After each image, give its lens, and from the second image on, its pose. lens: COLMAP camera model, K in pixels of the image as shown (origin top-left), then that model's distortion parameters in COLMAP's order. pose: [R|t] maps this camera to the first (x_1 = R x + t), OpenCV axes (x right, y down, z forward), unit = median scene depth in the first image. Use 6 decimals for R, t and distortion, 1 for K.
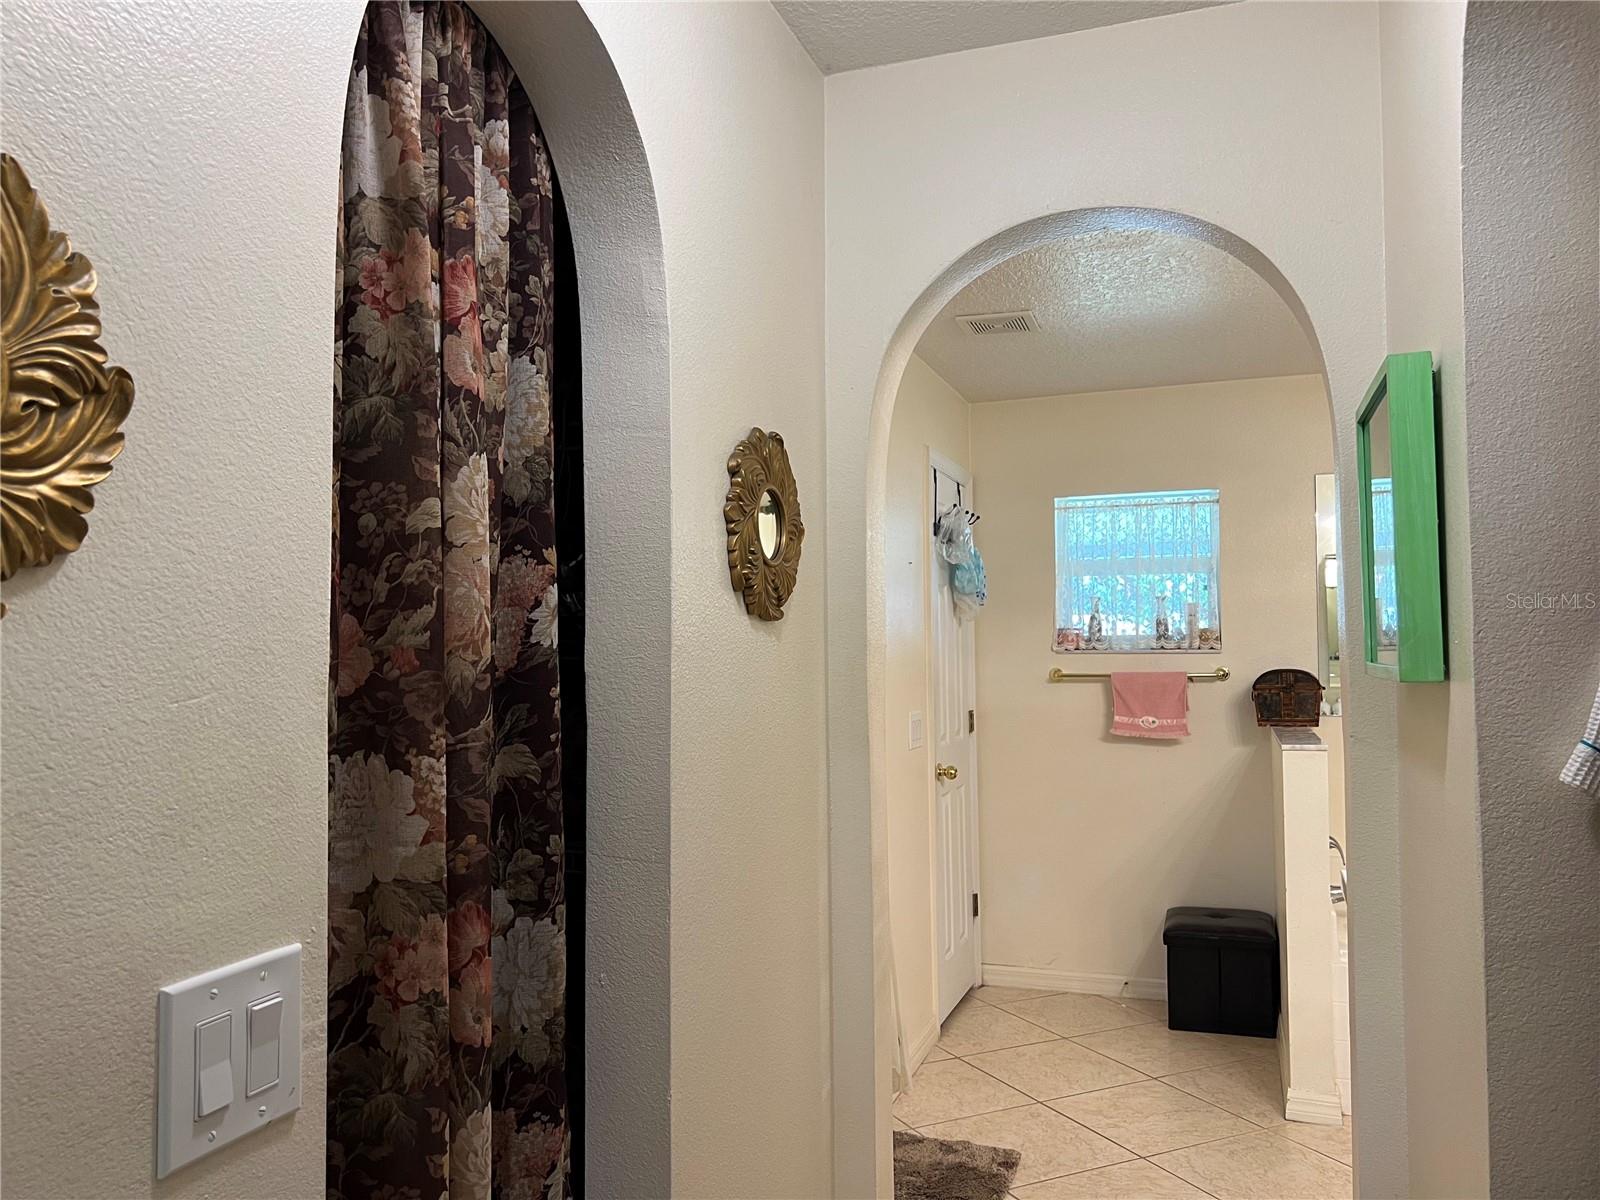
lens RADIAL K [[1201.2, 0, 795.5], [0, 1201.2, 605.3], [0, 0, 1]] dist [0.056415, -0.052623]
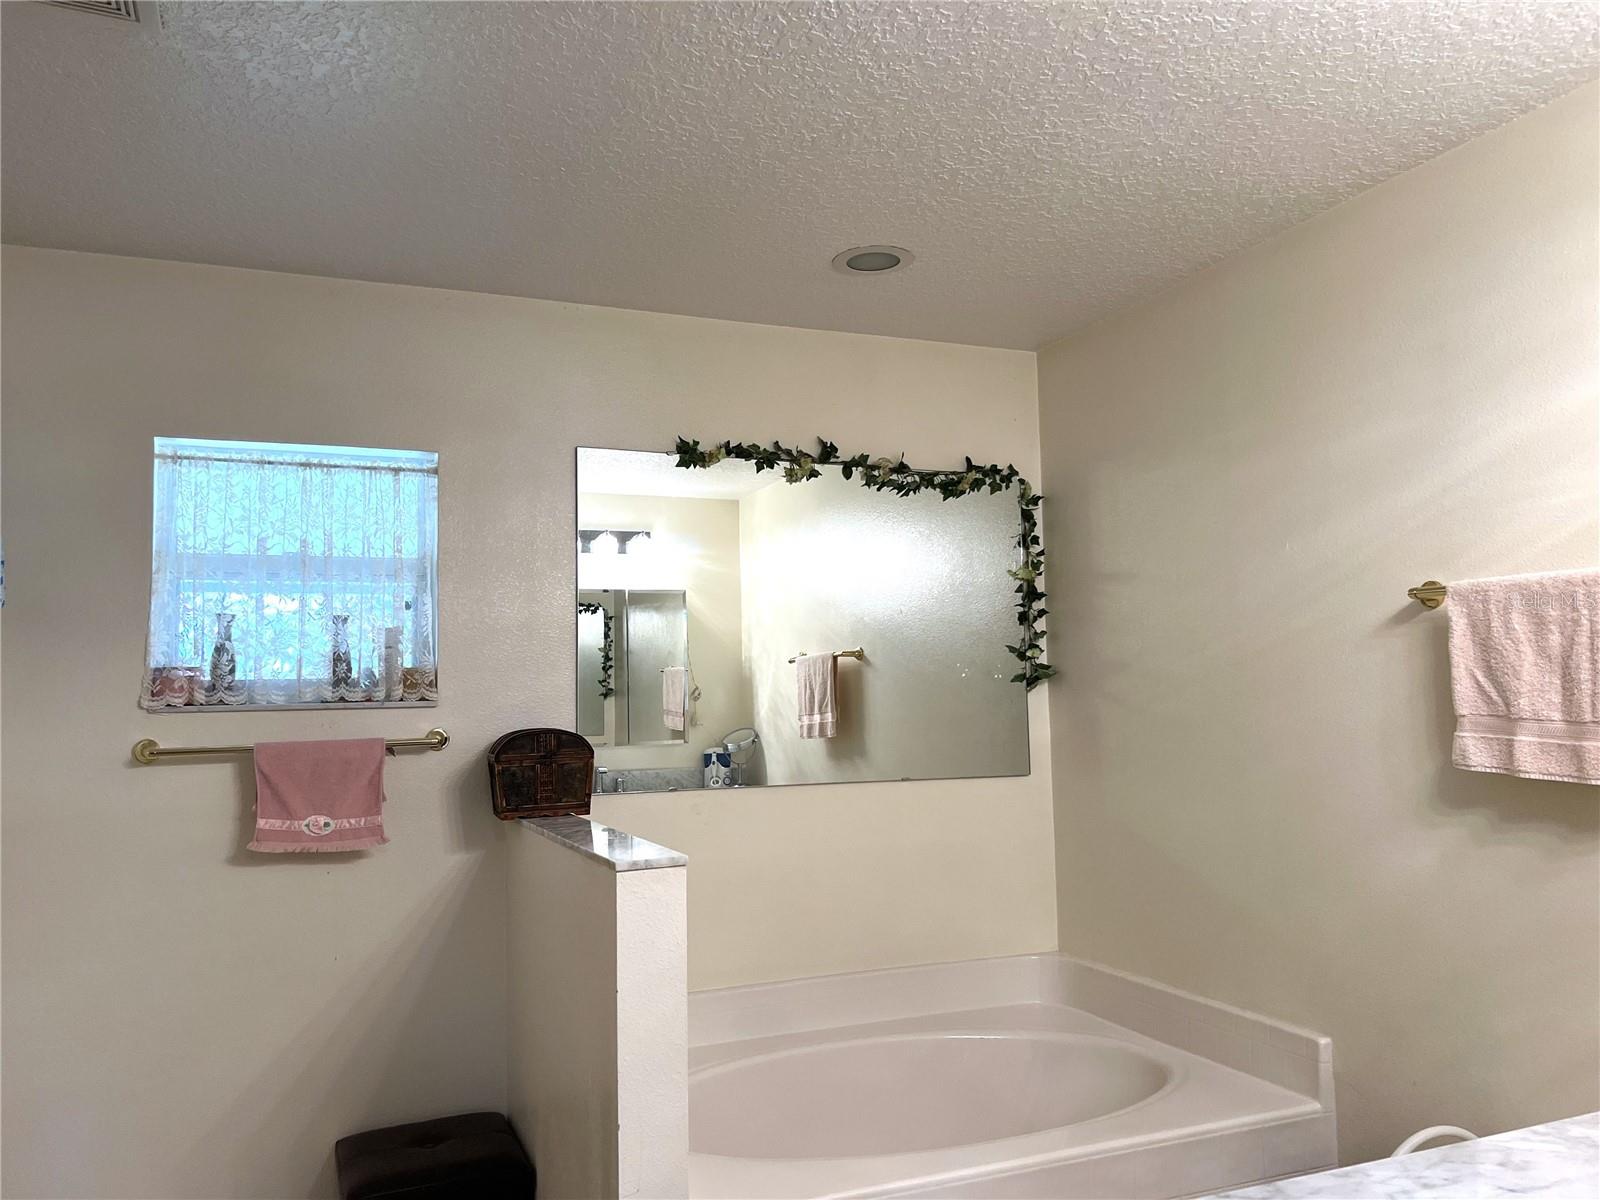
lens RADIAL K [[1201.2, 0, 794.2], [0, 1201.2, 597.0], [0, 0, 1]] dist [0.056415, -0.052623]
pose [[0.735520, 0.048483, 0.675766, 0.055888], [-0.008783, 0.998035, -0.062045, 0.019310], [-0.677446, 0.039700, 0.734500, 0.392364]]
